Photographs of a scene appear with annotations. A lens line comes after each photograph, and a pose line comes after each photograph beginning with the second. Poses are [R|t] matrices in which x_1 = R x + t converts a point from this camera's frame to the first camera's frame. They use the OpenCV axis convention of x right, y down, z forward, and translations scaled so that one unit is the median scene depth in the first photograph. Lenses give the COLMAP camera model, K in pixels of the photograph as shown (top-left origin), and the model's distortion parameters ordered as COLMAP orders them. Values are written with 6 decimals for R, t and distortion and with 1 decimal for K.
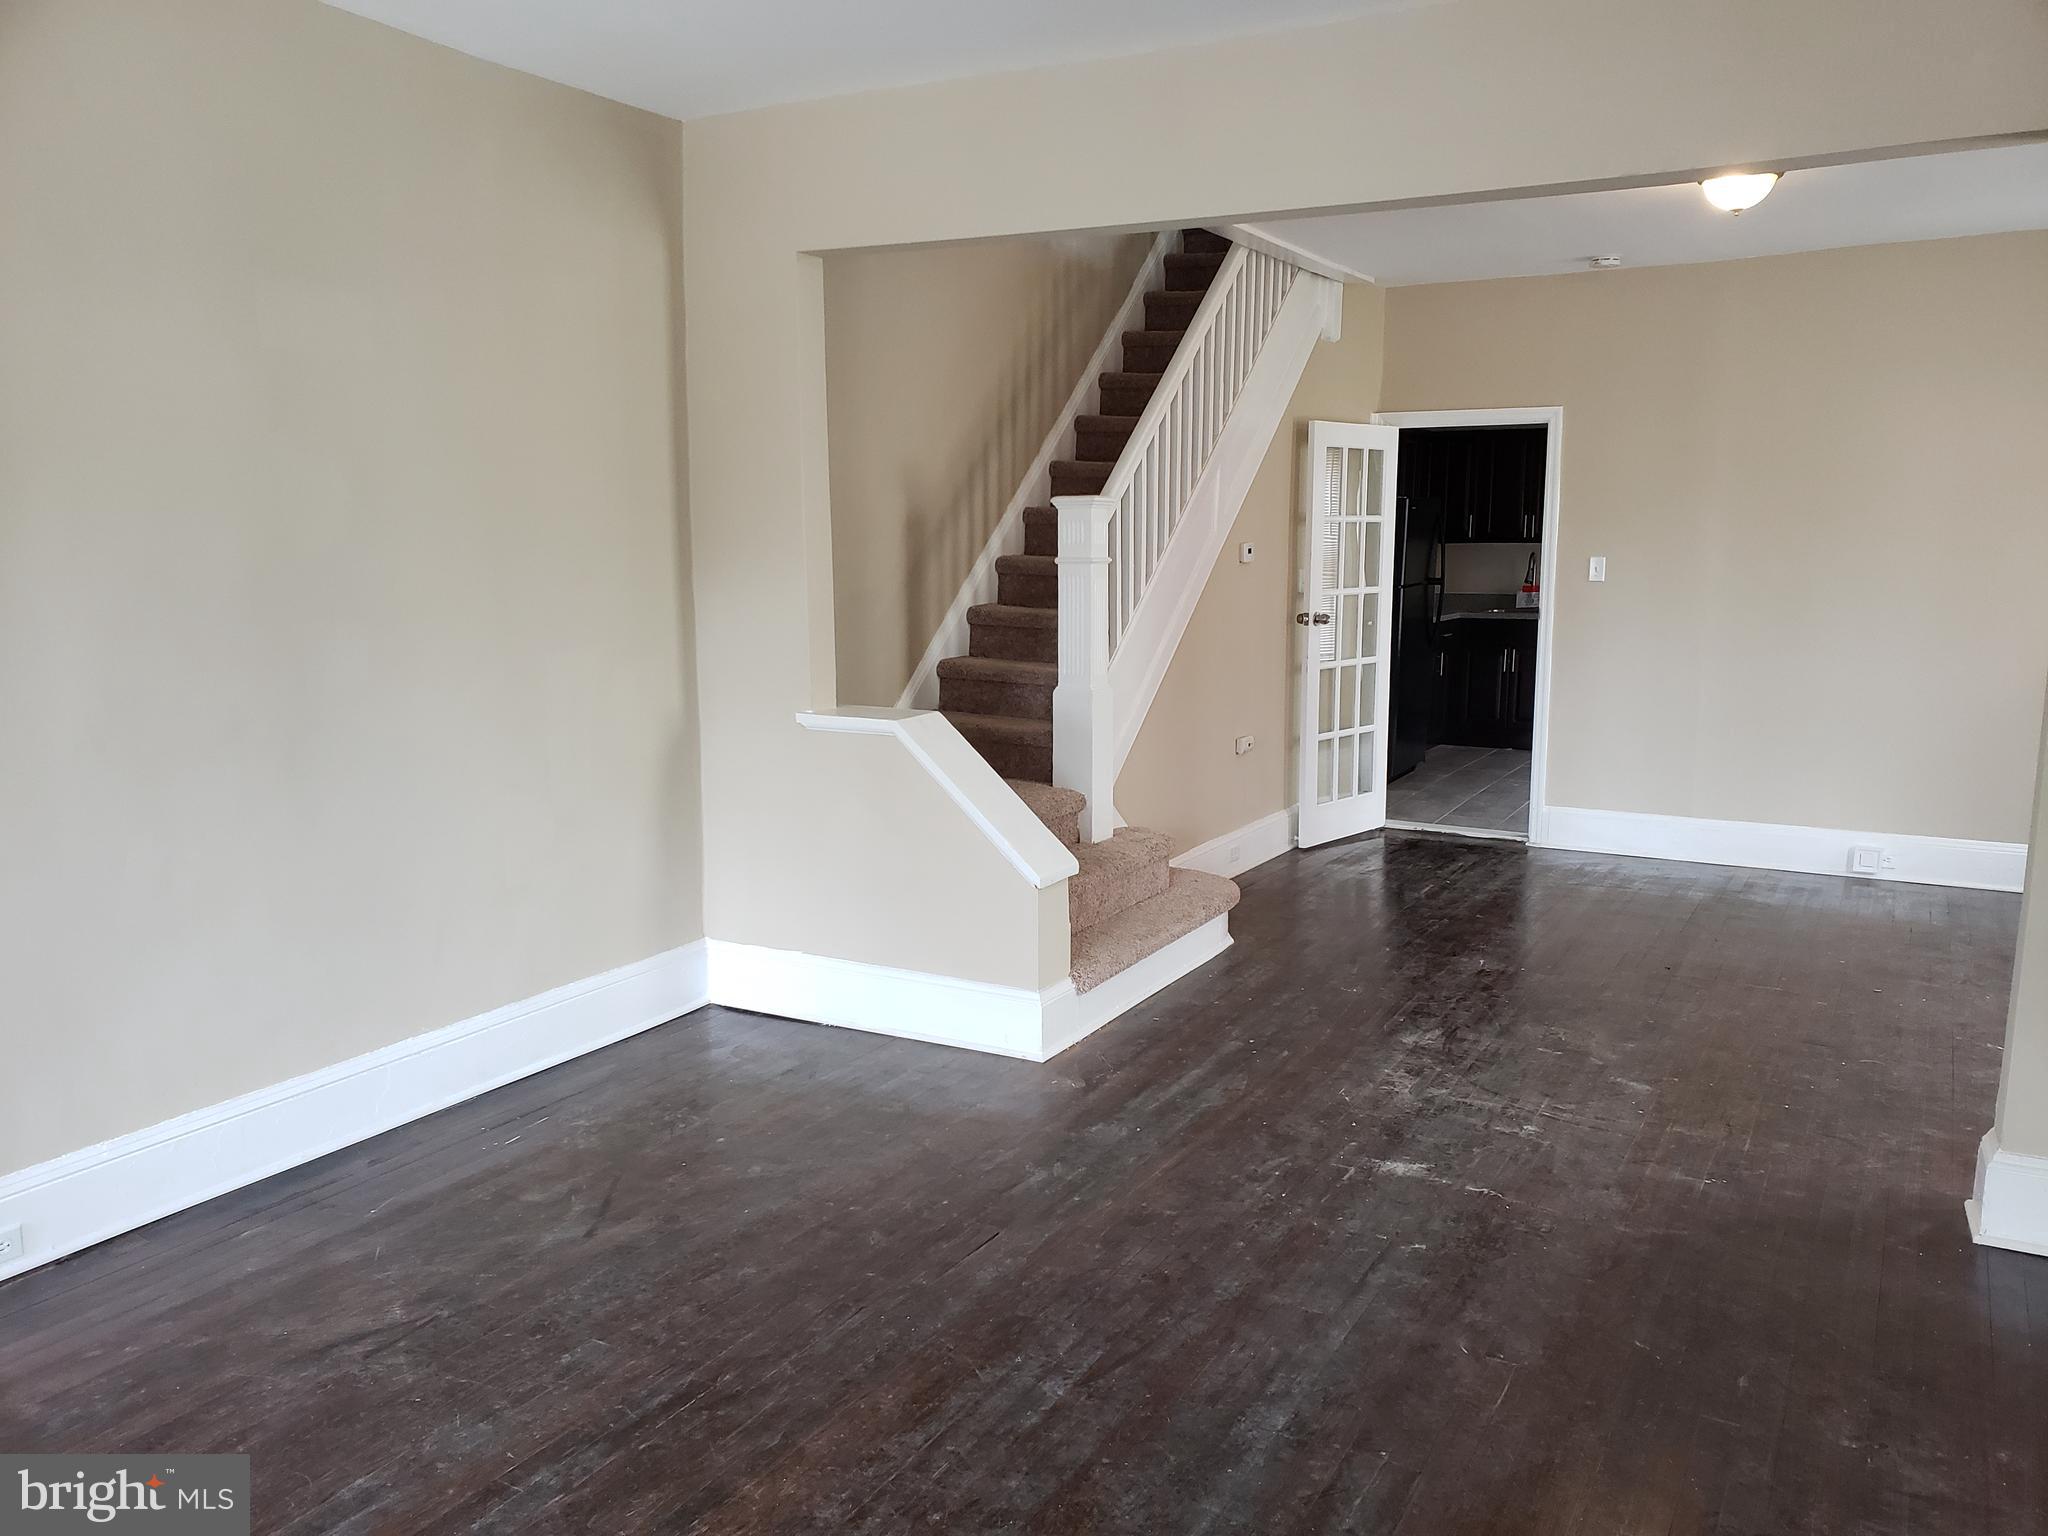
lens RADIAL K [[1617.9, 0, 1024.0], [0, 1617.9, 768.0], [0, 0, 1]] dist [0.065921, -0.002078]
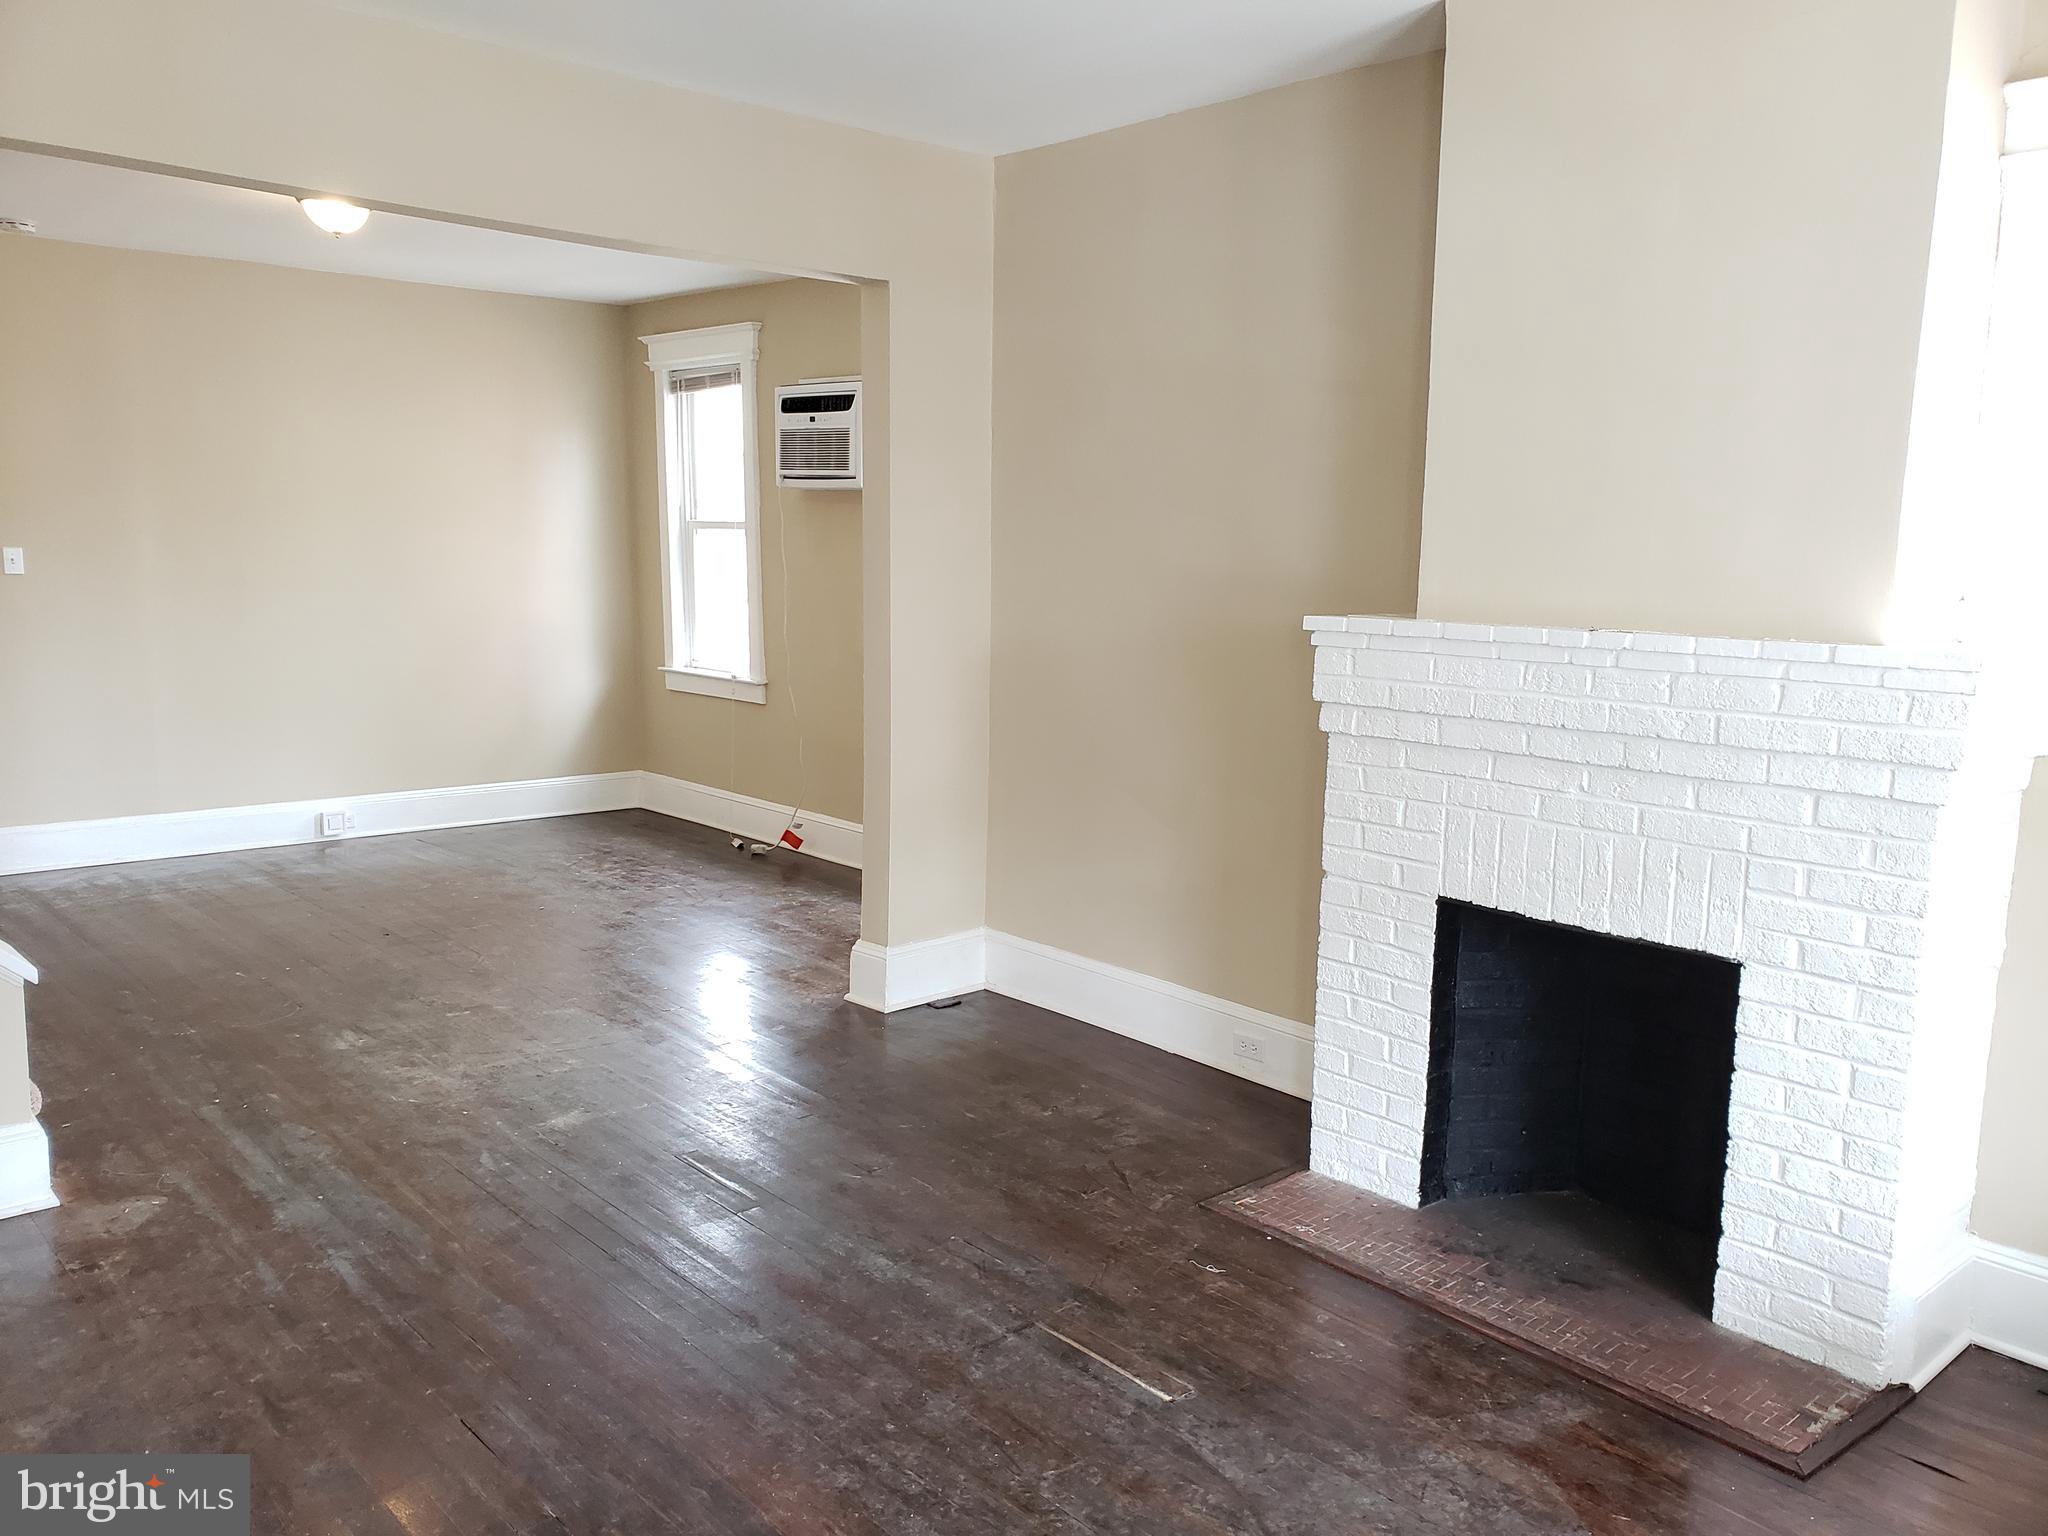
lens RADIAL K [[1617.9, 0, 1024.0], [0, 1617.9, 768.0], [0, 0, 1]] dist [0.065921, -0.002078]
pose [[0.324418, -0.131271, 0.936761, -0.578936], [0.122414, 0.987822, 0.096032, -0.047421], [-0.937959, 0.083518, 0.336537, 0.287947]]
